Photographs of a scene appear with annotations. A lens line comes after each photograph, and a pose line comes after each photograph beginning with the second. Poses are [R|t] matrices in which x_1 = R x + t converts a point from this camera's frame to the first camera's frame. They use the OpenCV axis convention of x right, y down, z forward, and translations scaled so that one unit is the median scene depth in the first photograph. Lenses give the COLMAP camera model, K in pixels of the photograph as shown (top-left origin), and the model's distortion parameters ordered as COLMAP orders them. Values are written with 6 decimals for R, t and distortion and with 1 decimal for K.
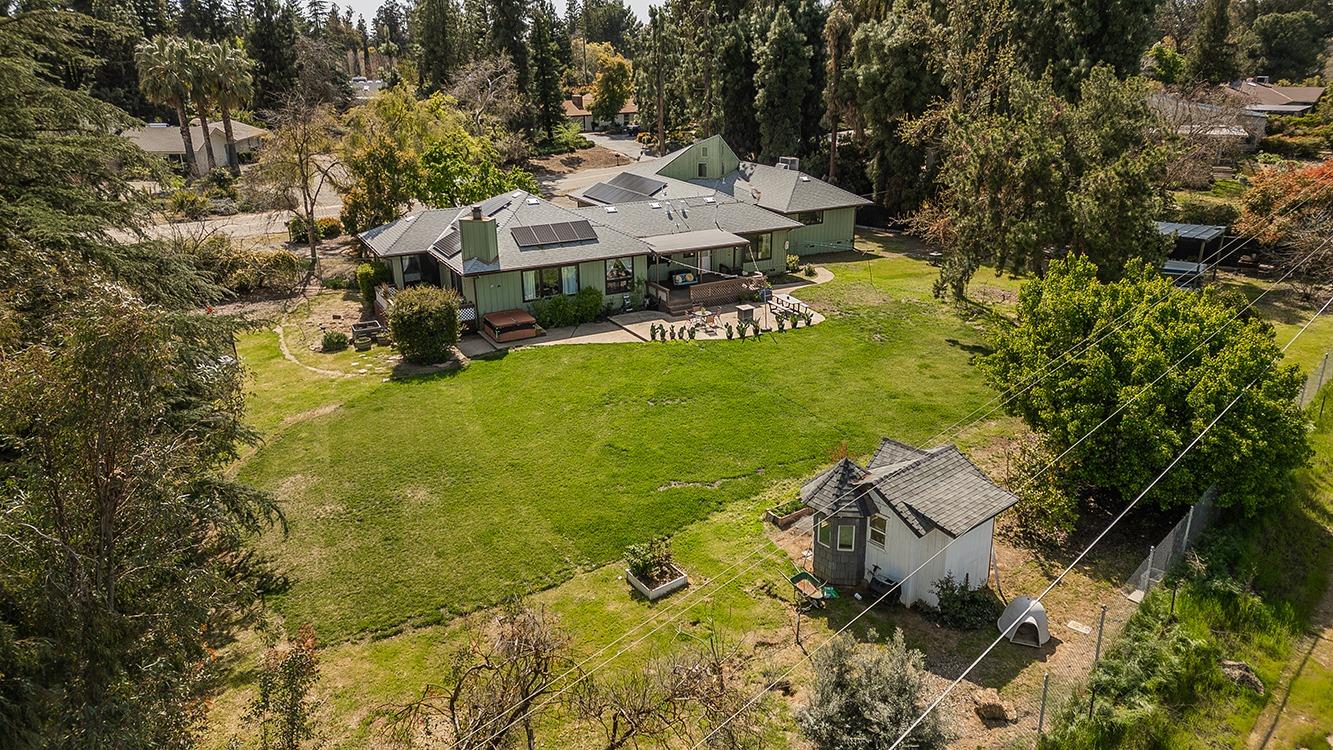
lens RADIAL K [[930.0, 0, 664.1], [0, 930.0, 373.7], [0, 0, 1]] dist [0.074037, -0.027316]
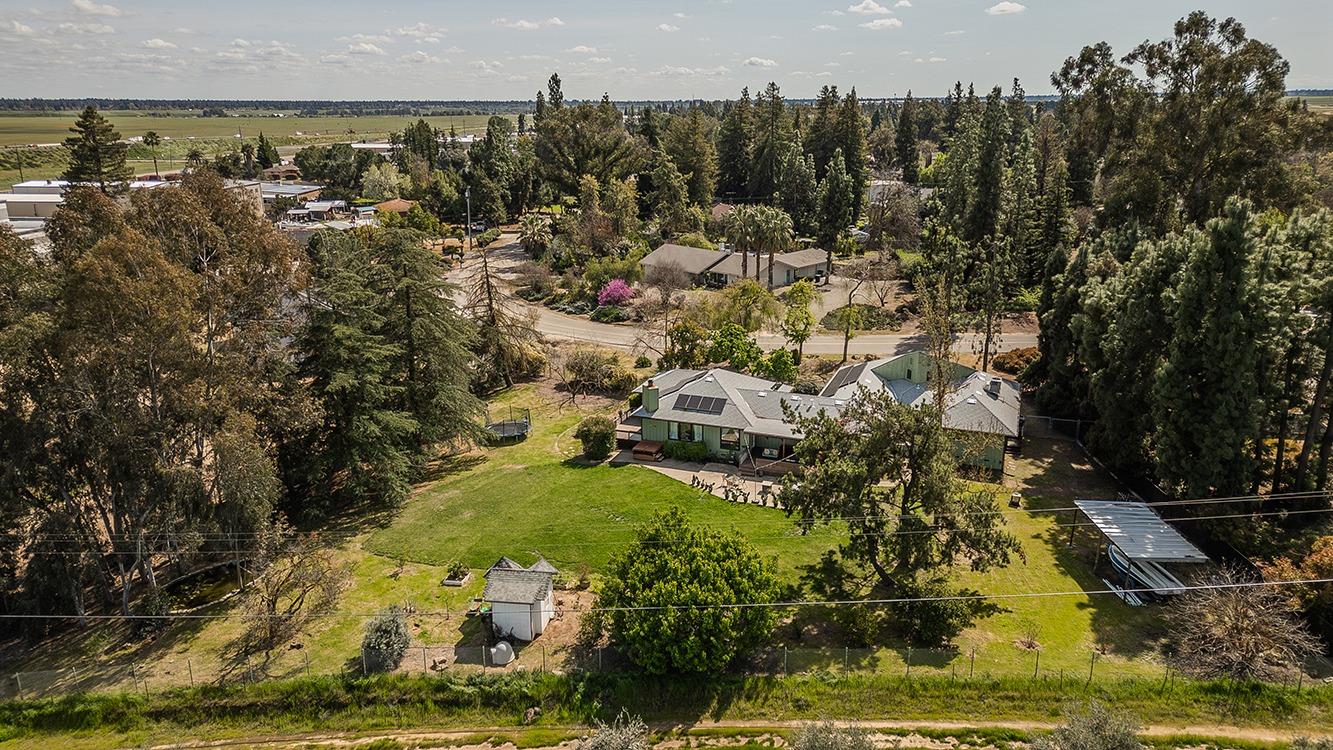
lens RADIAL K [[930.0, 0, 664.9], [0, 930.0, 371.9], [0, 0, 1]] dist [0.074037, -0.027316]
pose [[0.653502, 0.208493, -0.727644, 1.135455], [-0.256325, 0.965475, 0.046433, -0.296323], [0.712203, 0.156169, 0.684381, -0.173154]]
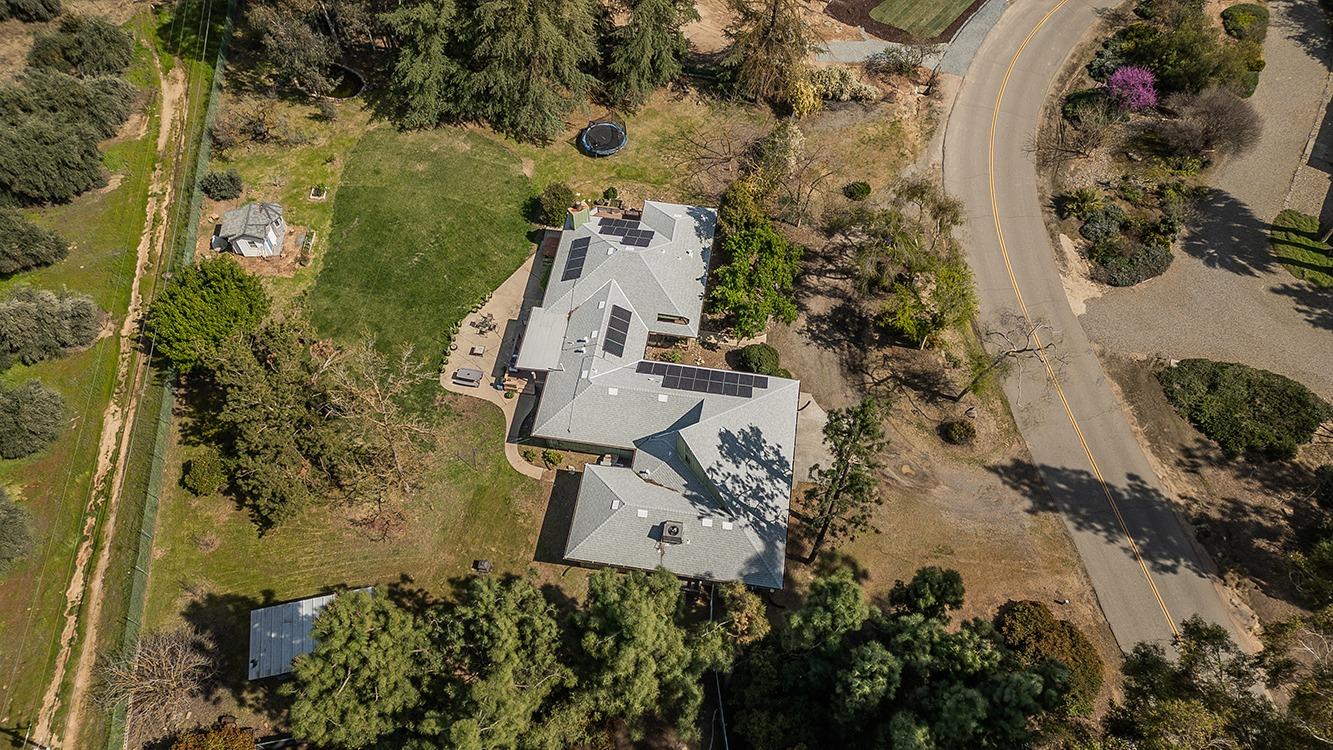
lens RADIAL K [[930.0, 0, 668.7], [0, 930.0, 385.4], [0, 0, 1]] dist [0.074037, -0.027316]
pose [[-0.596427, 0.681099, -0.424711, 0.668411], [-0.272961, 0.325483, 0.905292, -1.722657], [0.754829, 0.655870, -0.008214, 1.435925]]
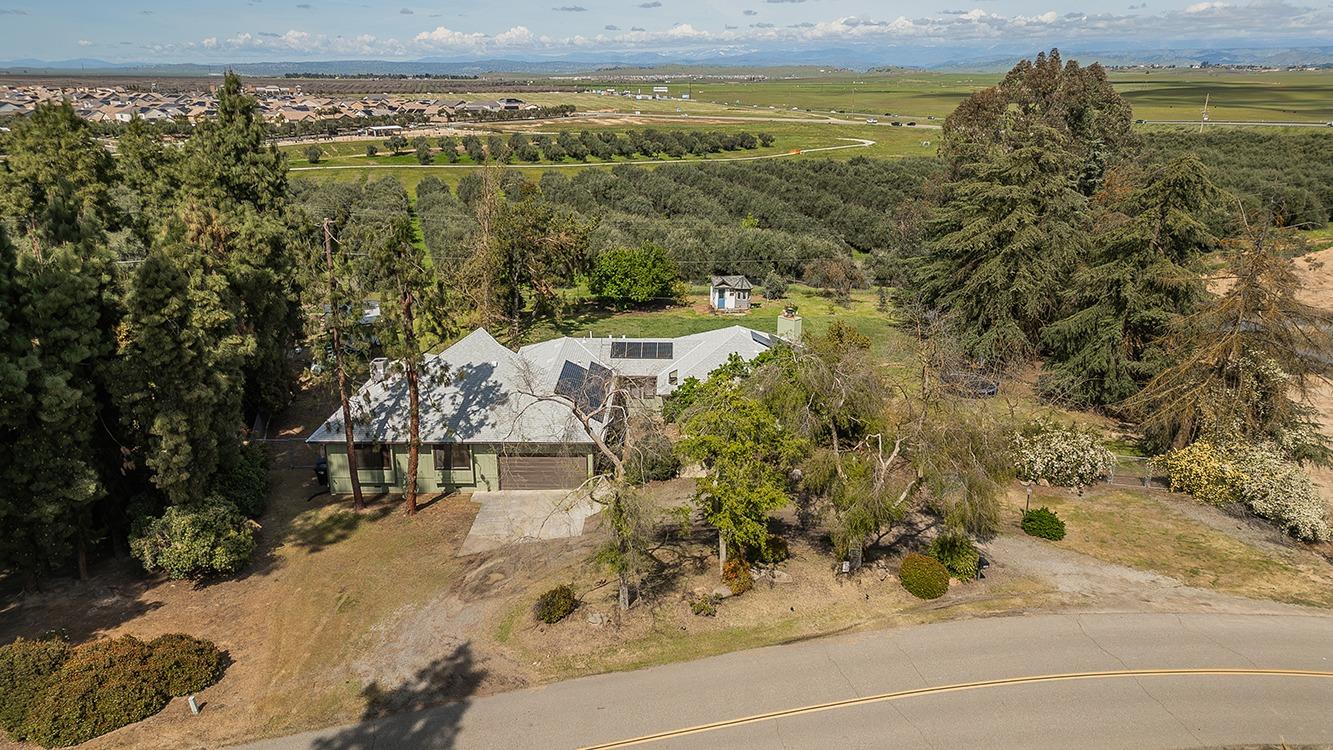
lens RADIAL K [[930.0, 0, 659.7], [0, 930.0, 372.9], [0, 0, 1]] dist [0.074037, -0.027316]
pose [[-0.872958, -0.131224, 0.469813, -0.789427], [0.177555, 0.811586, 0.556599, -1.031404], [-0.454333, 0.569305, -0.685181, 2.327765]]
